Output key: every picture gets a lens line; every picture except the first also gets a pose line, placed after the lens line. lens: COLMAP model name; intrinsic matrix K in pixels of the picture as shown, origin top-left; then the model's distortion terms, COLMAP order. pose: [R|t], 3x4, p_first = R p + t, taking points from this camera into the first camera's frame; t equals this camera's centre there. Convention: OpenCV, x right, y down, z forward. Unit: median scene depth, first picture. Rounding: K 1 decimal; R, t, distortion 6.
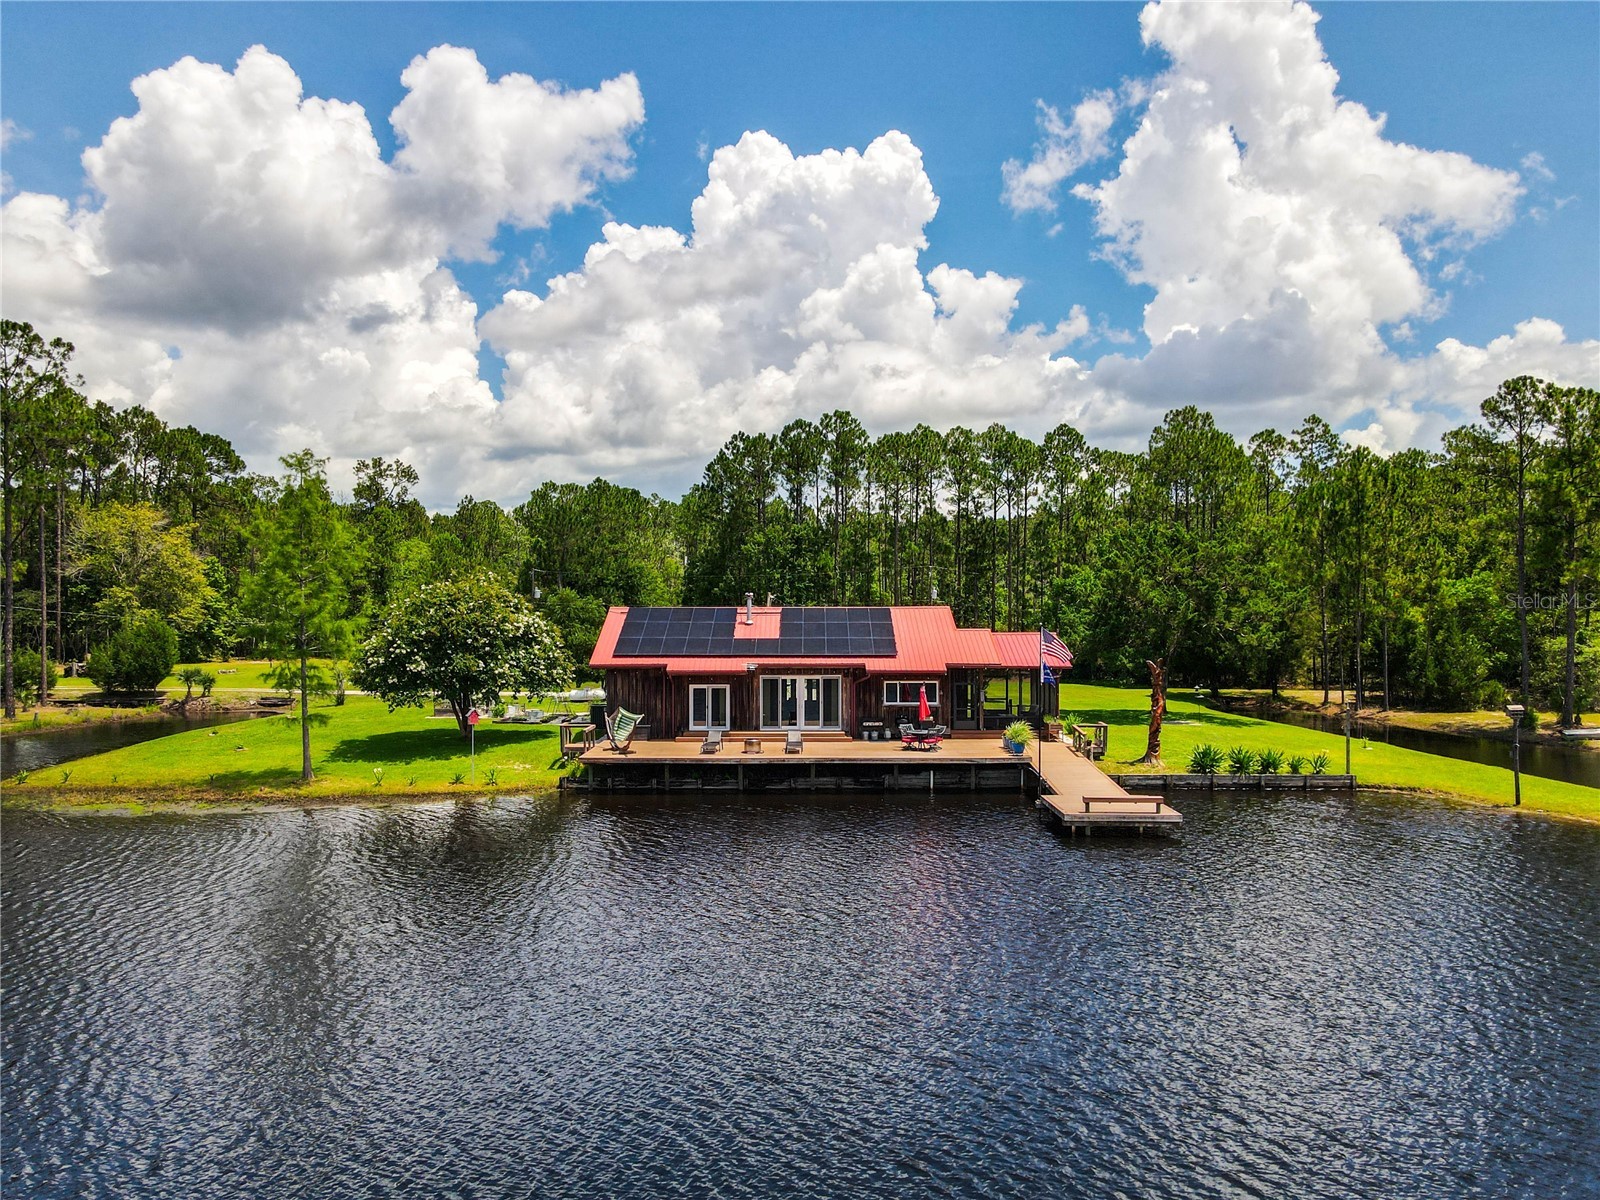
lens RADIAL K [[1102.8, 0, 798.8], [0, 1102.8, 604.3], [0, 0, 1]] dist [0.030515, -0.000770]
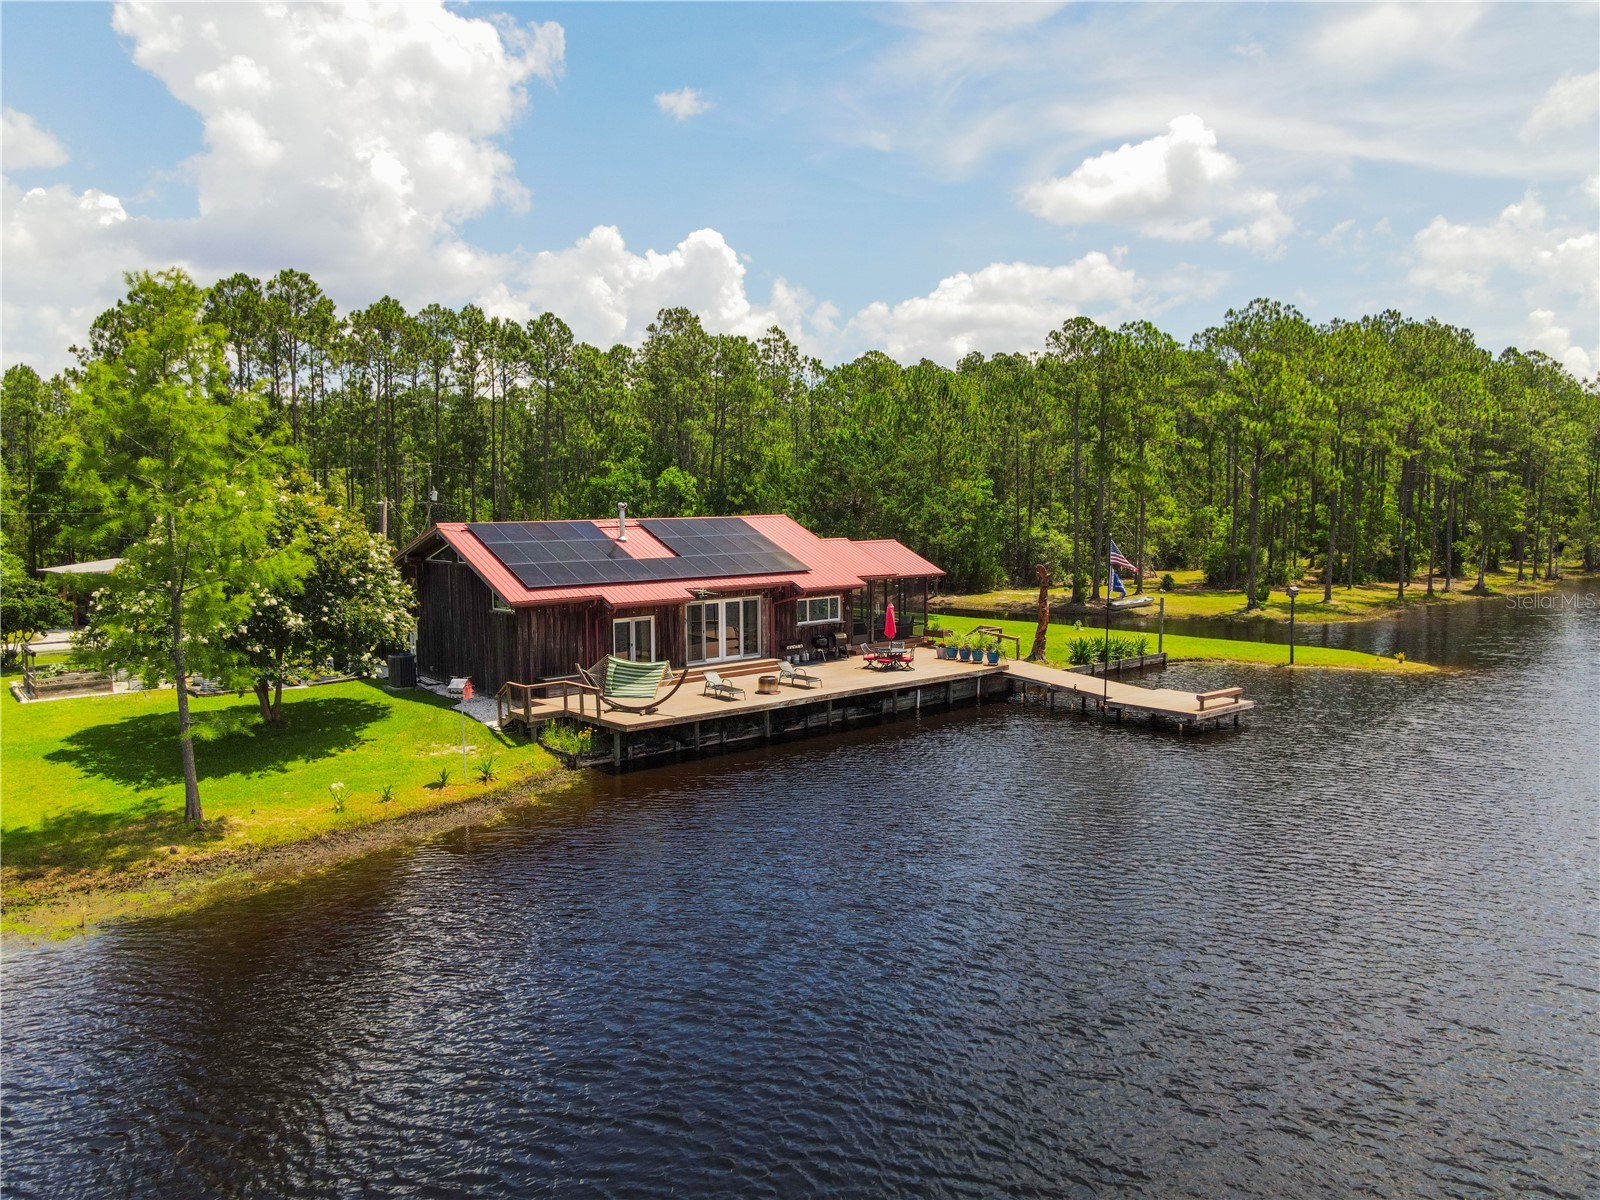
lens RADIAL K [[1102.8, 0, 793.8], [0, 1102.8, 598.6], [0, 0, 1]] dist [0.030515, -0.000770]
pose [[0.772490, -0.061133, 0.632077, -0.535132], [0.006589, 0.996073, 0.088286, -0.012133], [-0.634992, -0.064035, 0.769860, 0.323592]]
